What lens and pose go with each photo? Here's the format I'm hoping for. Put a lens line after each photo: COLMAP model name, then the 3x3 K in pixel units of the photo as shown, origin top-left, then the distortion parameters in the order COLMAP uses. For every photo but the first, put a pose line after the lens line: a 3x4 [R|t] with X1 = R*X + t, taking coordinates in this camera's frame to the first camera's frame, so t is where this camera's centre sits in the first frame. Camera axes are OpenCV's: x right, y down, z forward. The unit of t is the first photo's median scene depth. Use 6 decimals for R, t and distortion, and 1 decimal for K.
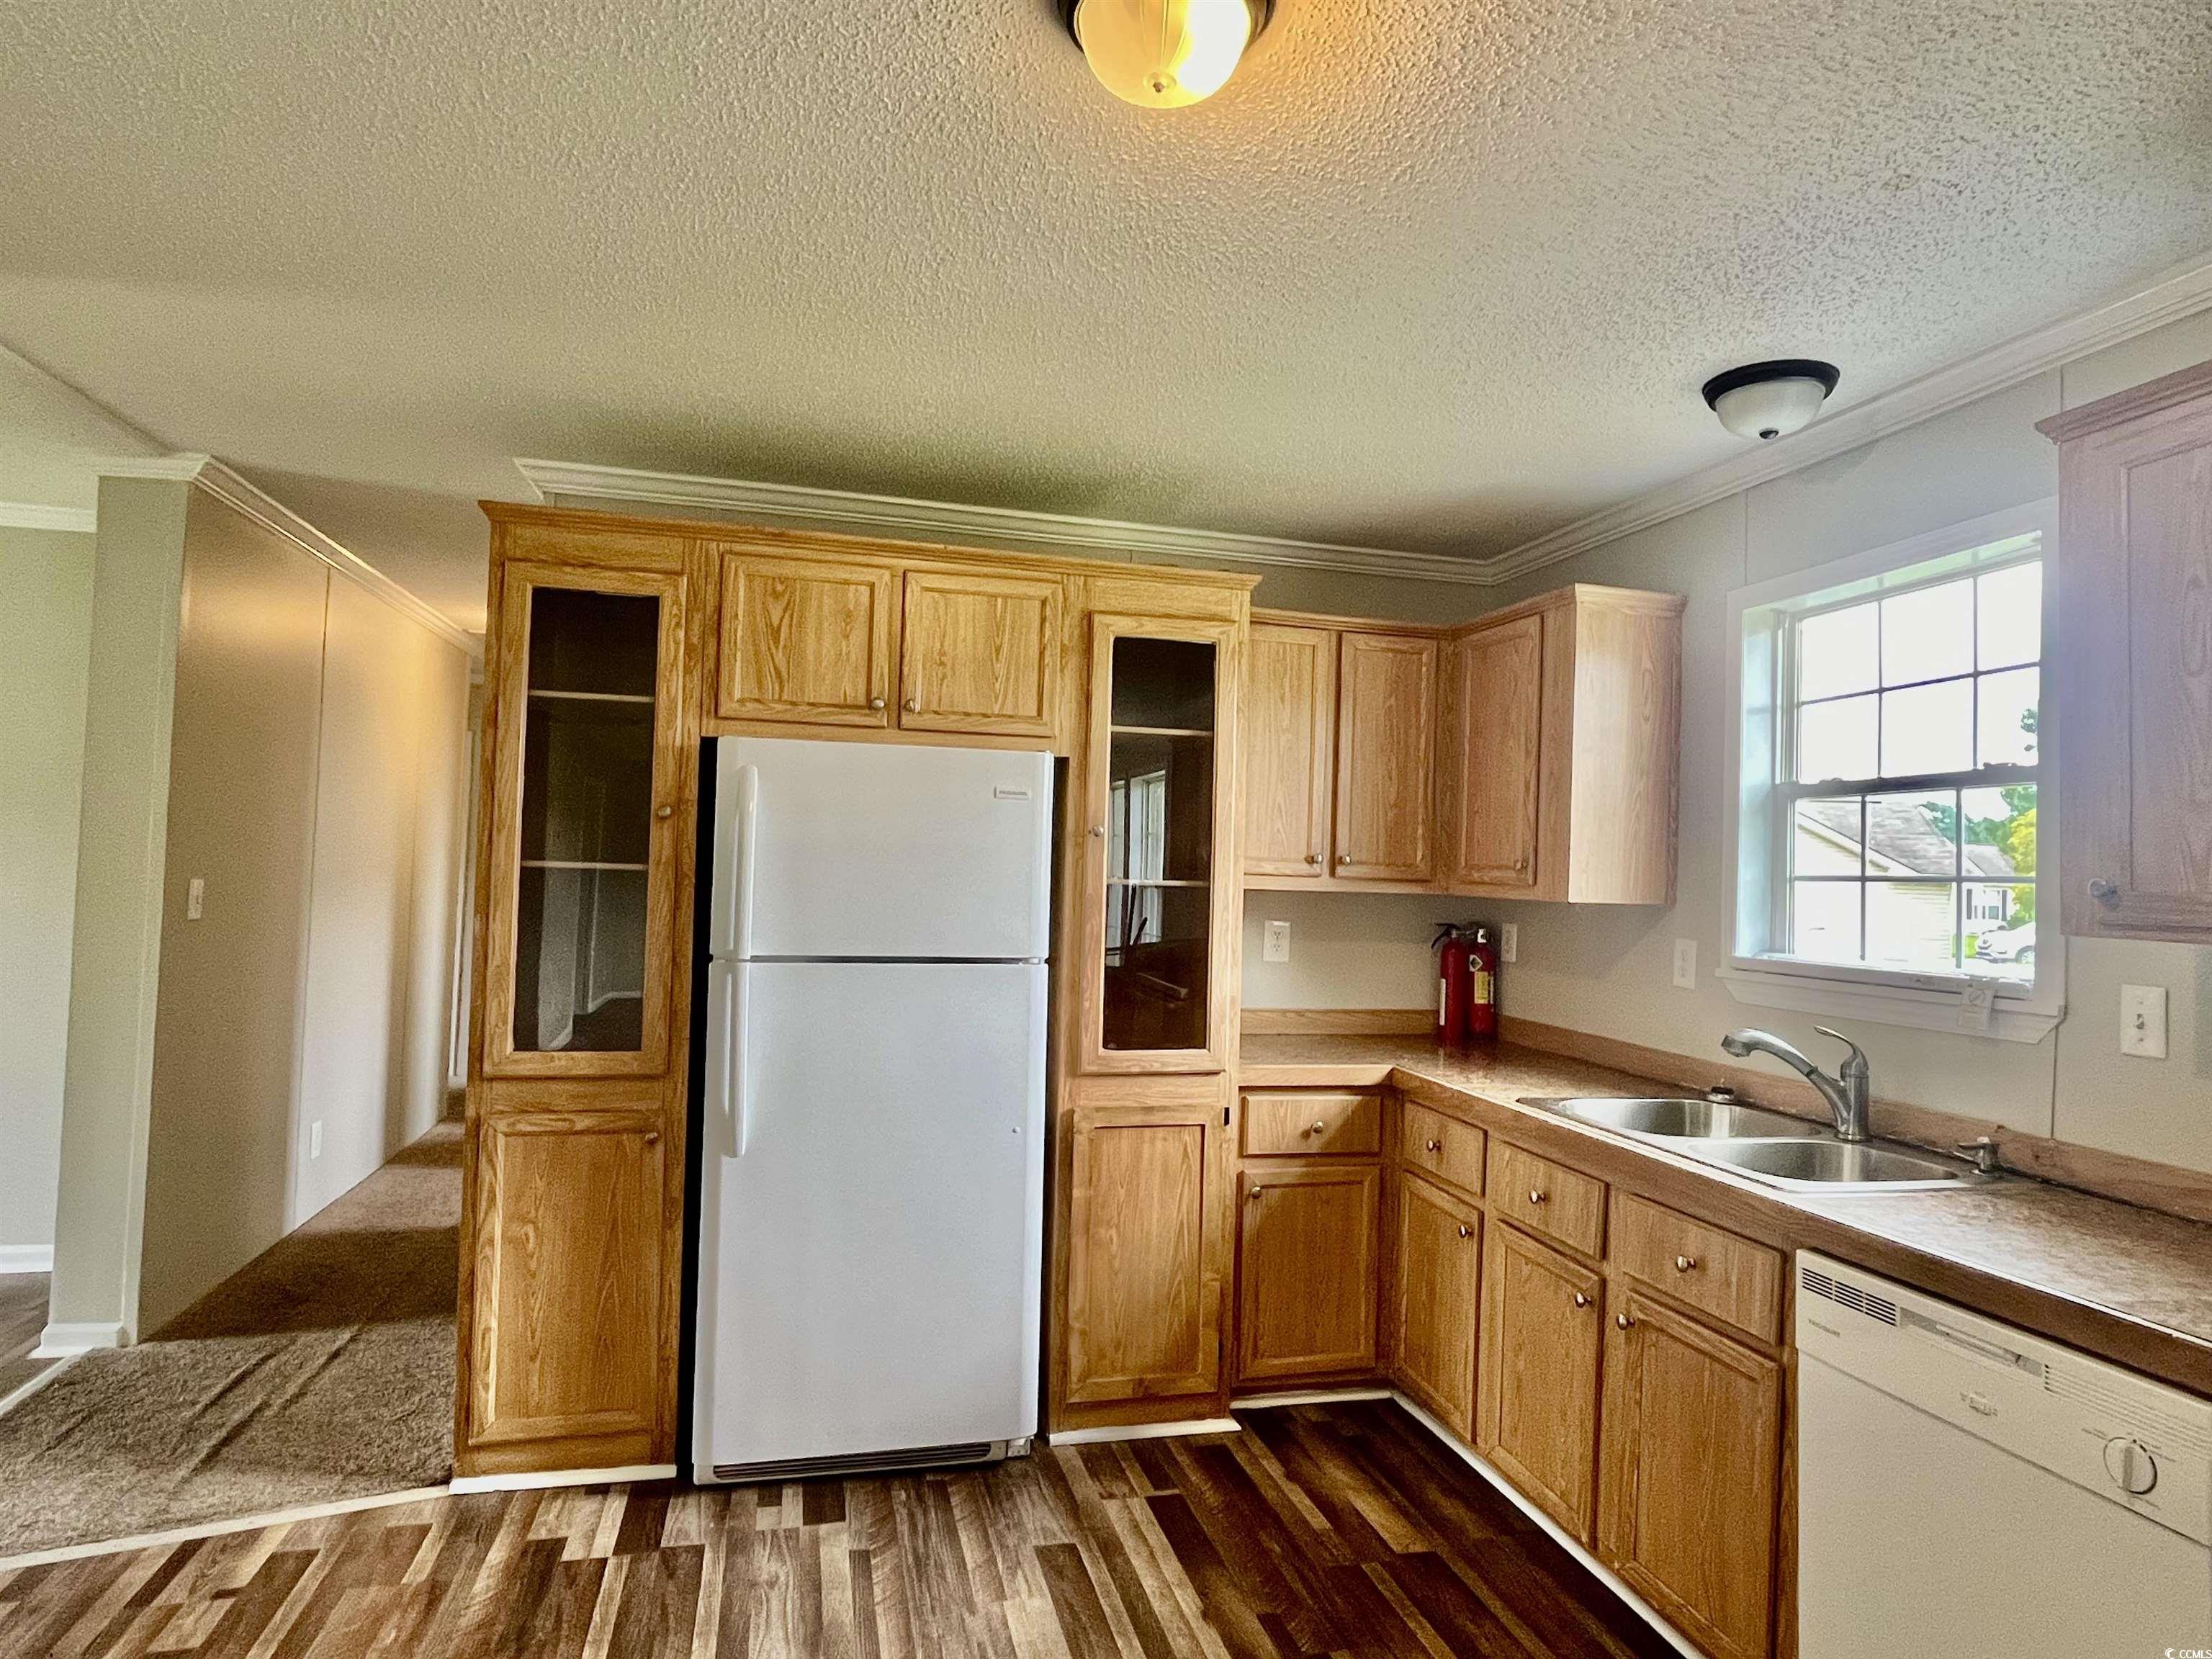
lens RADIAL K [[1243.8, 0, 1111.0], [0, 1243.8, 823.9], [0, 0, 1]] dist [-0.005448, 0.000158]
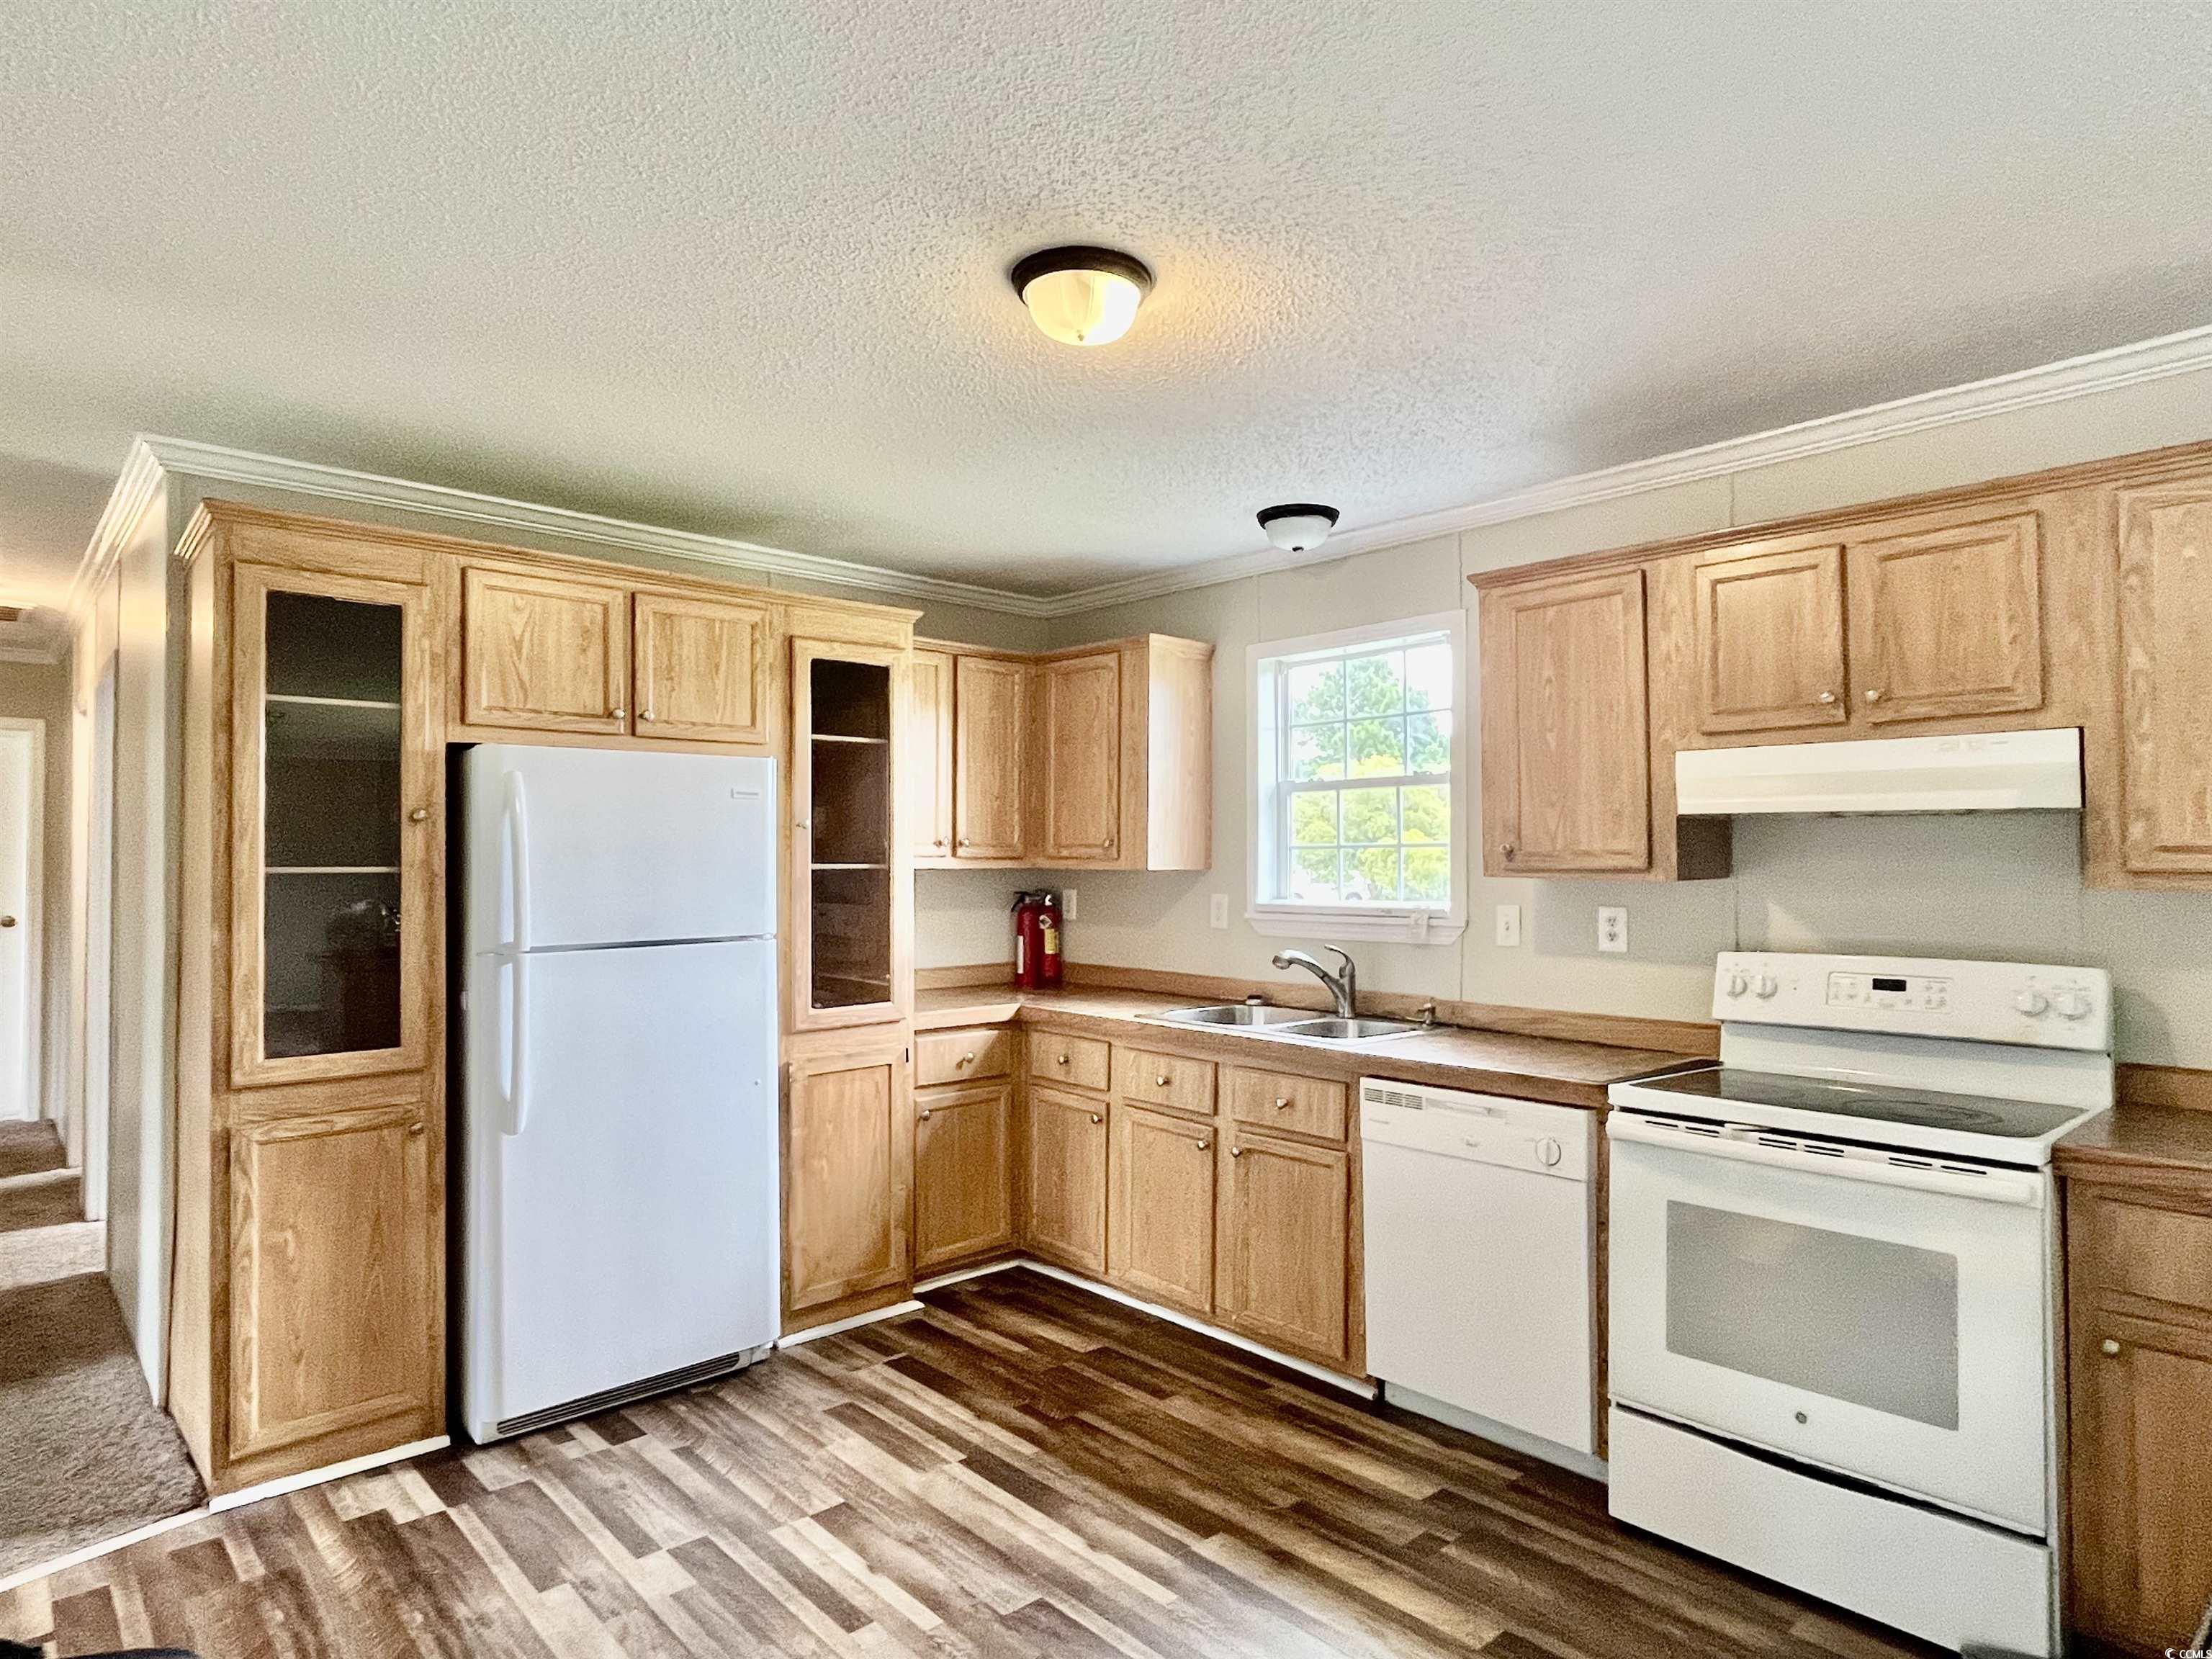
lens RADIAL K [[1243.8, 0, 1098.5], [0, 1243.8, 823.1], [0, 0, 1]] dist [-0.005448, 0.000158]
pose [[0.881873, -0.019993, 0.471062, -0.347416], [0.011427, 0.999713, 0.021037, -0.018674], [-0.471348, -0.013169, 0.881849, -0.181516]]
